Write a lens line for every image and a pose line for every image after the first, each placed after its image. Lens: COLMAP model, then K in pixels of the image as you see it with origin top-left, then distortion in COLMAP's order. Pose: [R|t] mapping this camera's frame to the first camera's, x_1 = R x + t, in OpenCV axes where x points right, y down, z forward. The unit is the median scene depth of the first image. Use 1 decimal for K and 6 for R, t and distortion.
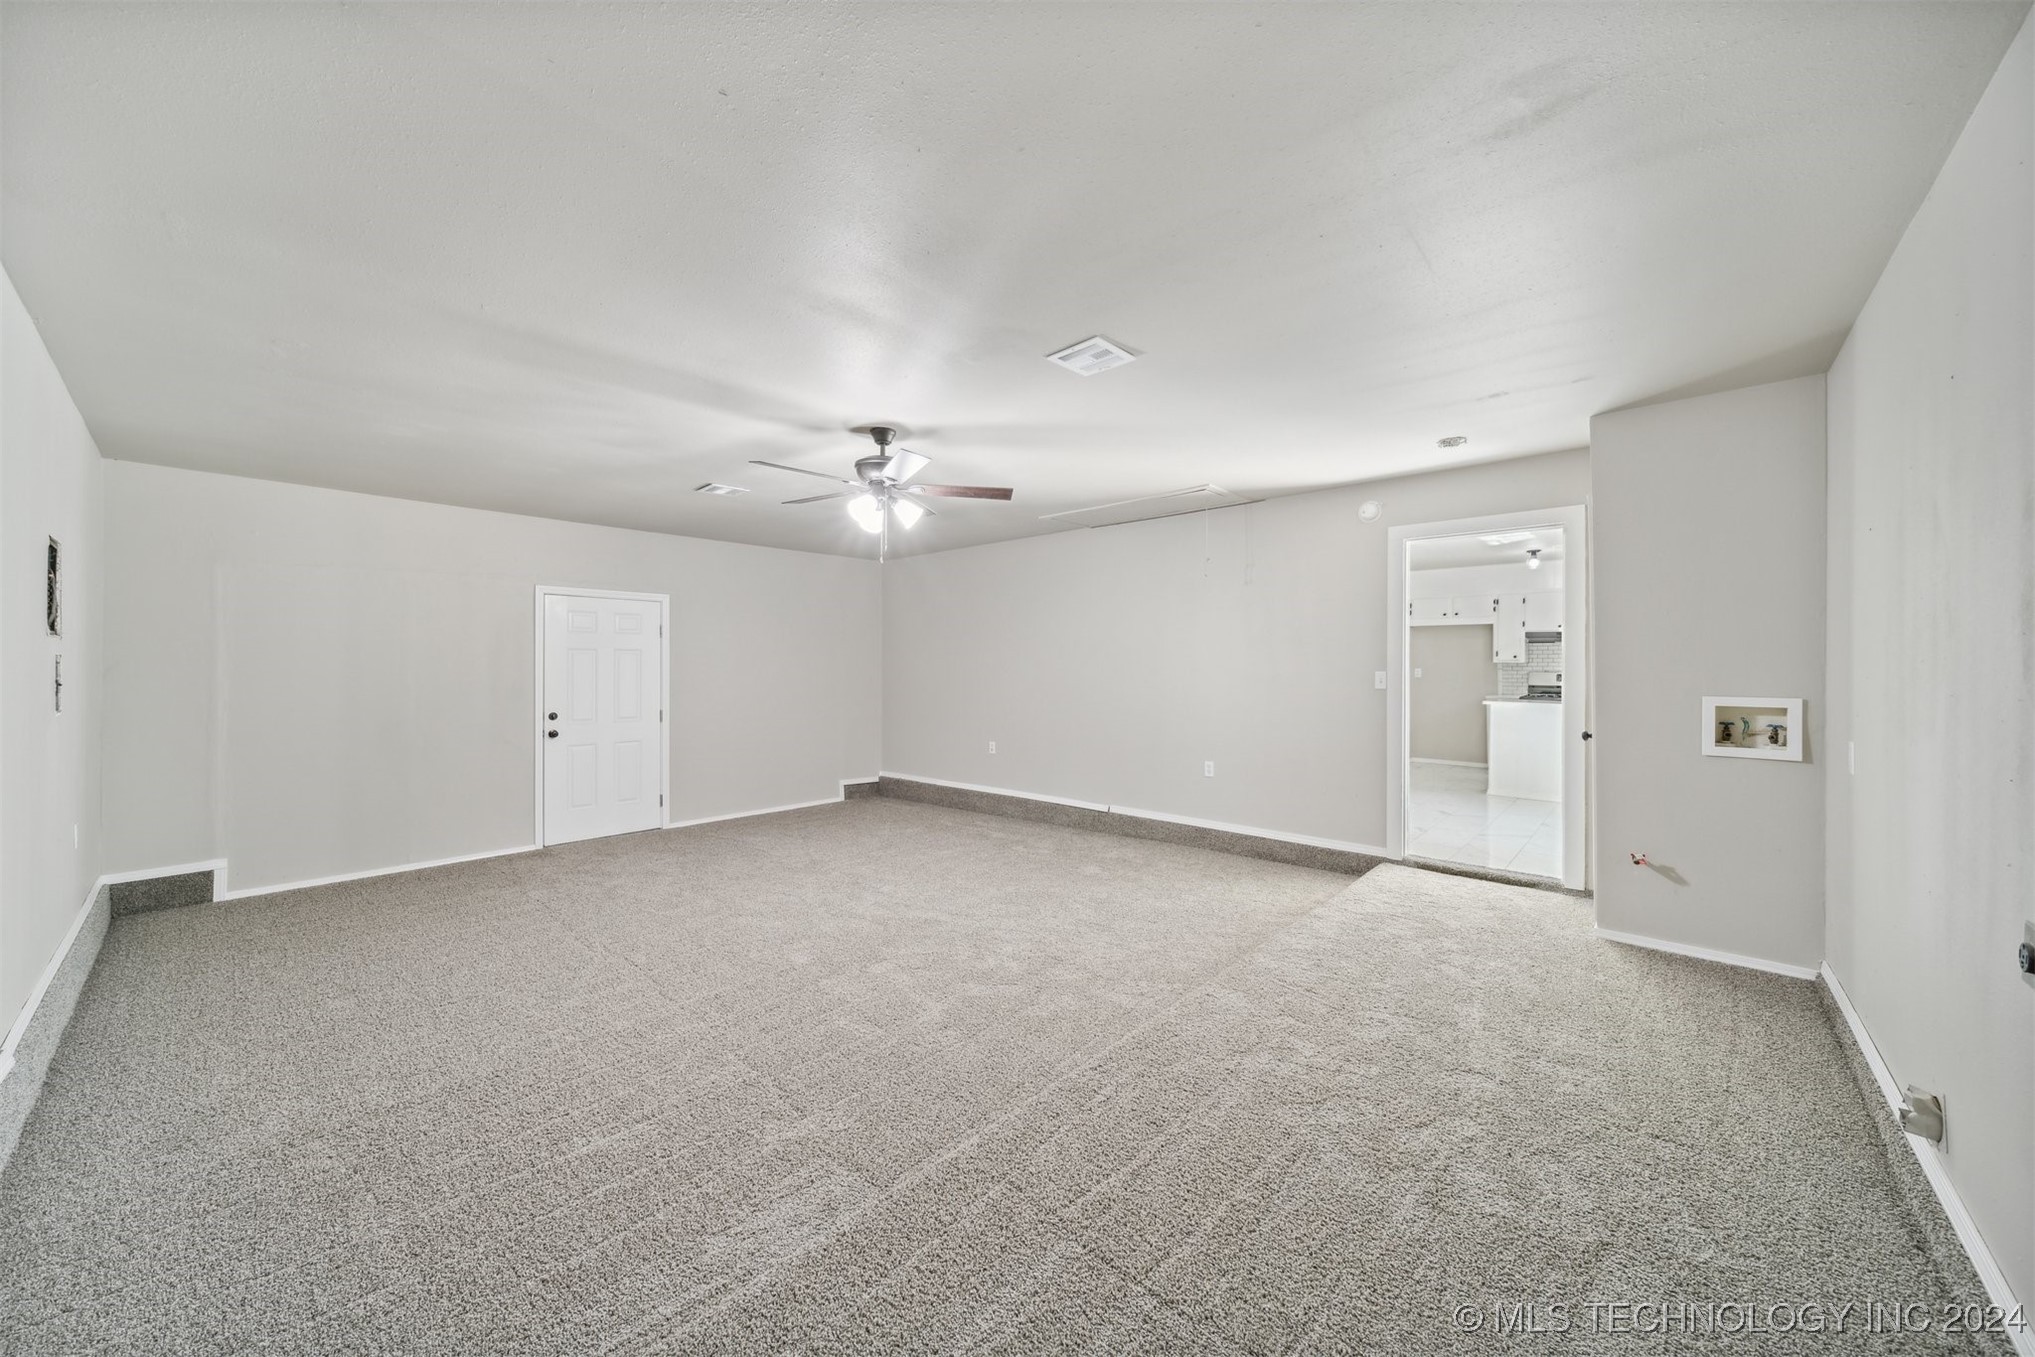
lens RADIAL K [[734.9, 0, 1010.9], [0, 734.9, 684.9], [0, 0, 1]] dist [0.001852, 0.000030]
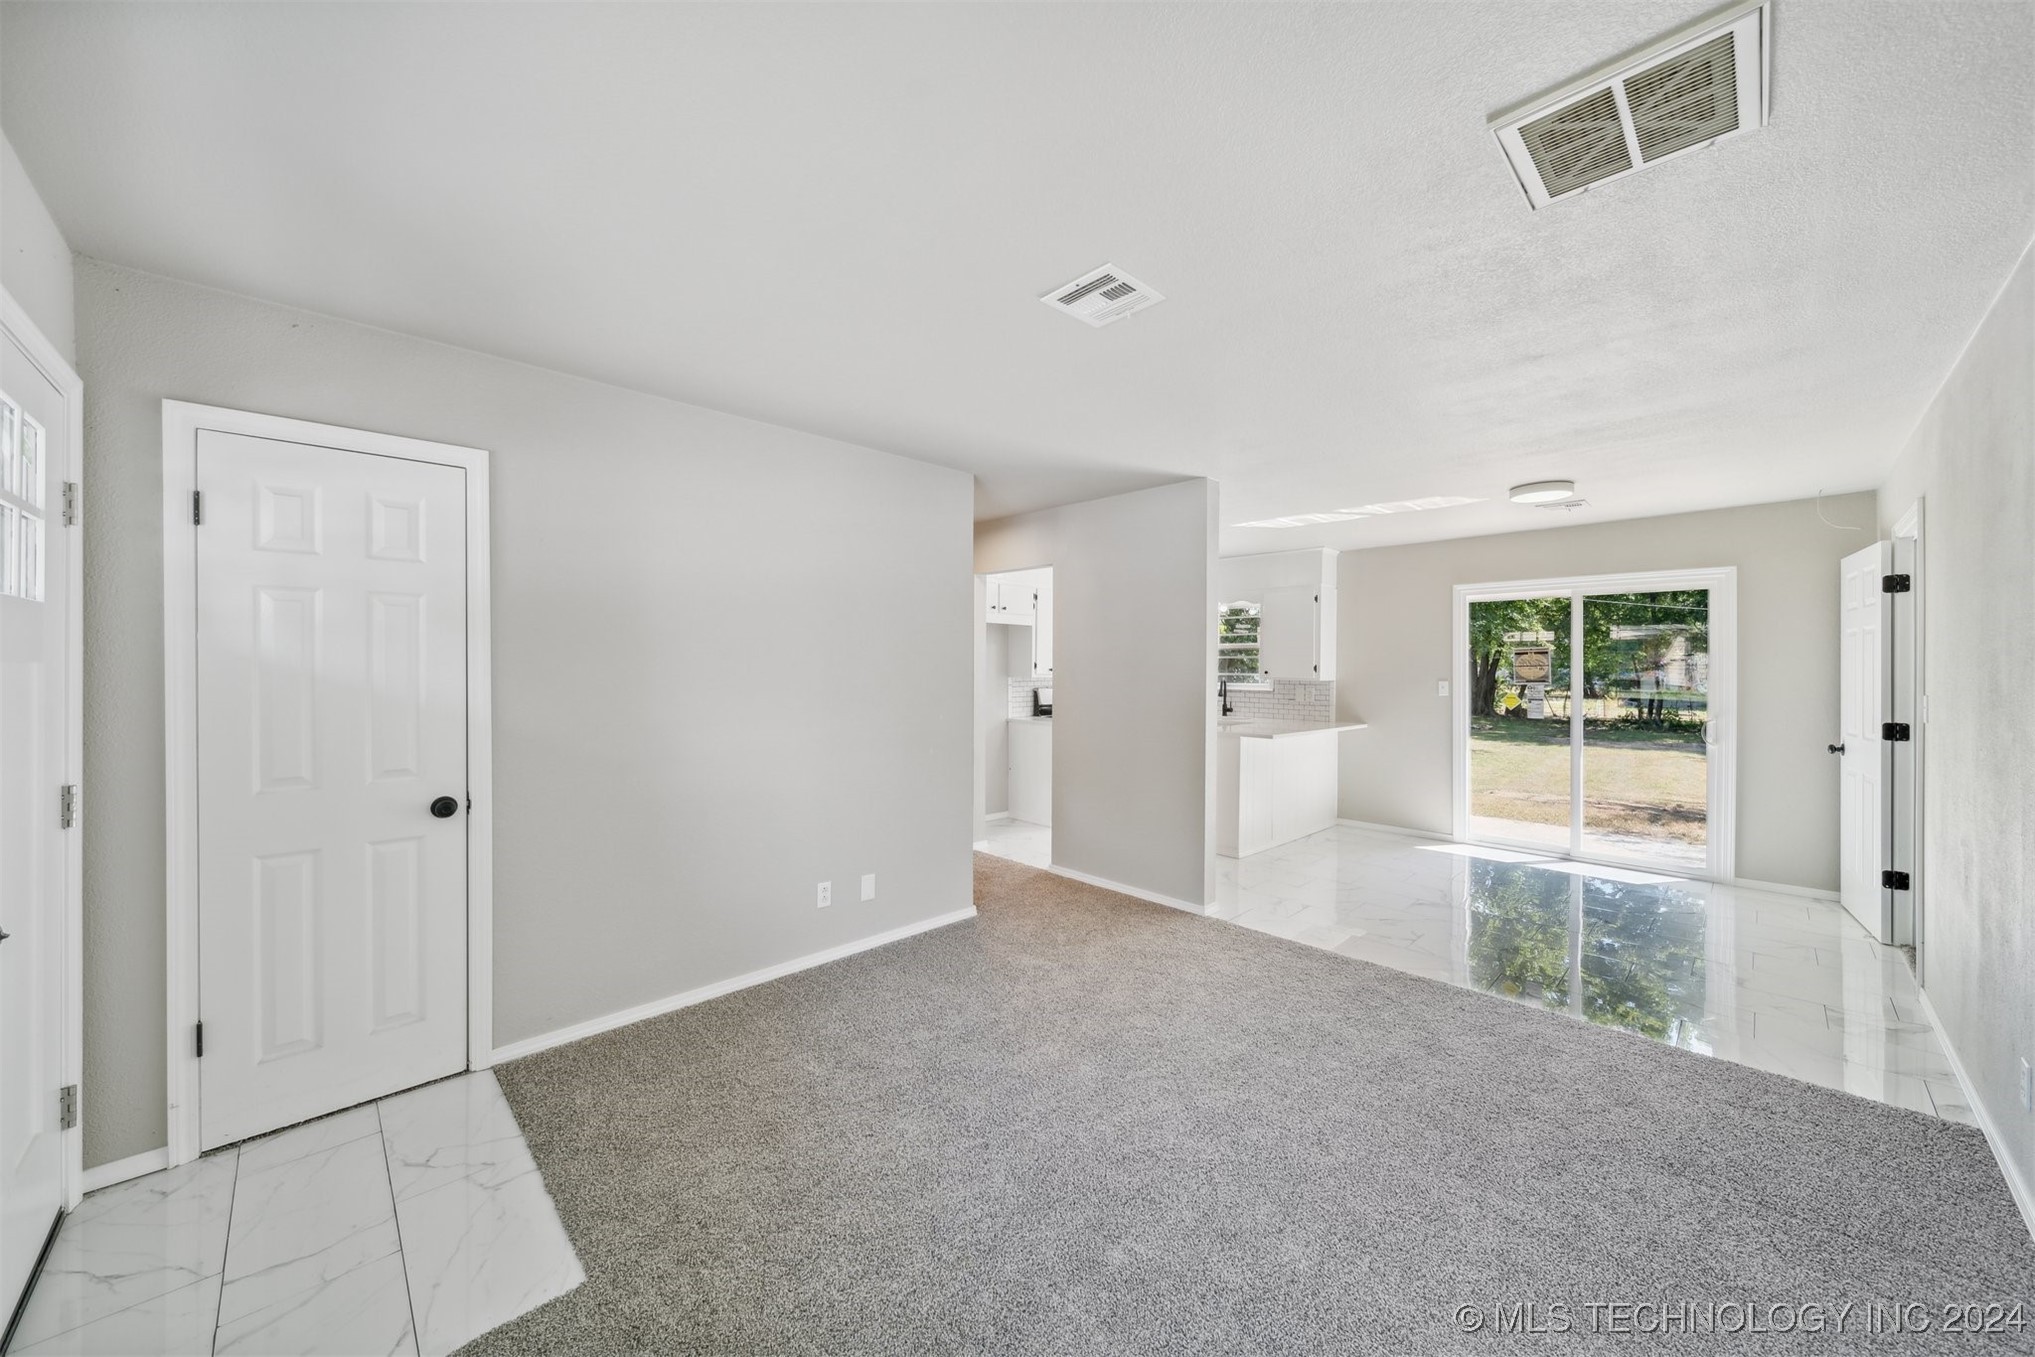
lens RADIAL K [[722.7, 0, 999.8], [0, 722.7, 666.9], [0, 0, 1]] dist [0.005887, -0.003029]
pose [[0.083702, 0.011932, 0.996419, -0.083386], [0.015610, 0.999790, -0.013283, -0.031495], [-0.996369, 0.016666, 0.083498, 0.974425]]
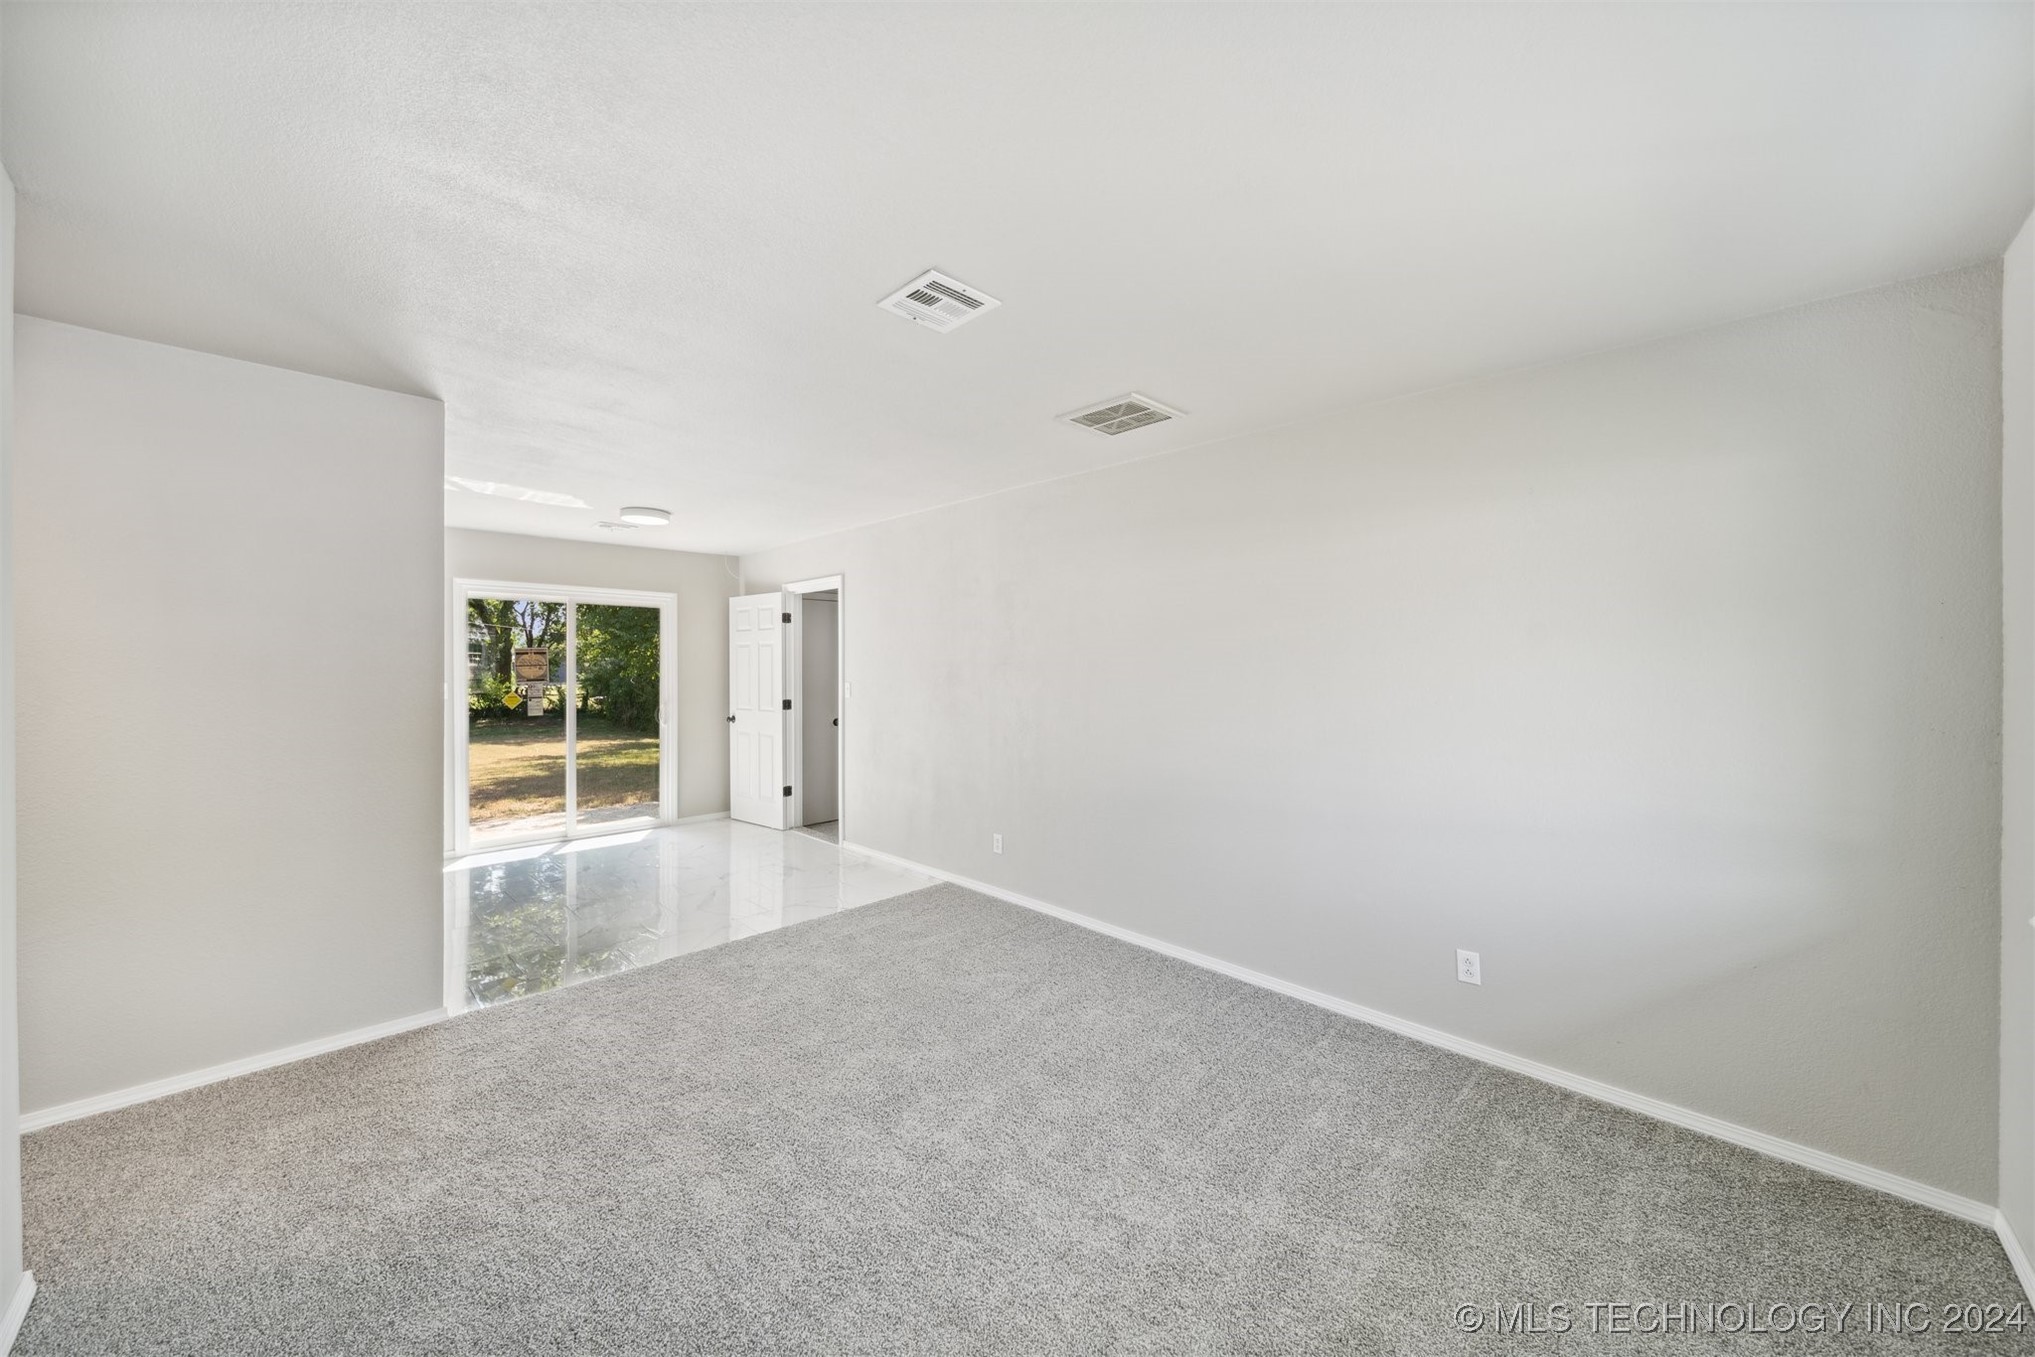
lens RADIAL K [[722.7, 0, 1003.4], [0, 722.7, 670.8], [0, 0, 1]] dist [0.005887, -0.003029]
pose [[-0.997466, 0.010431, 0.070381, 0.112150], [0.012127, 0.999645, 0.023709, -0.039192], [-0.070109, 0.024503, -0.997238, 1.189675]]
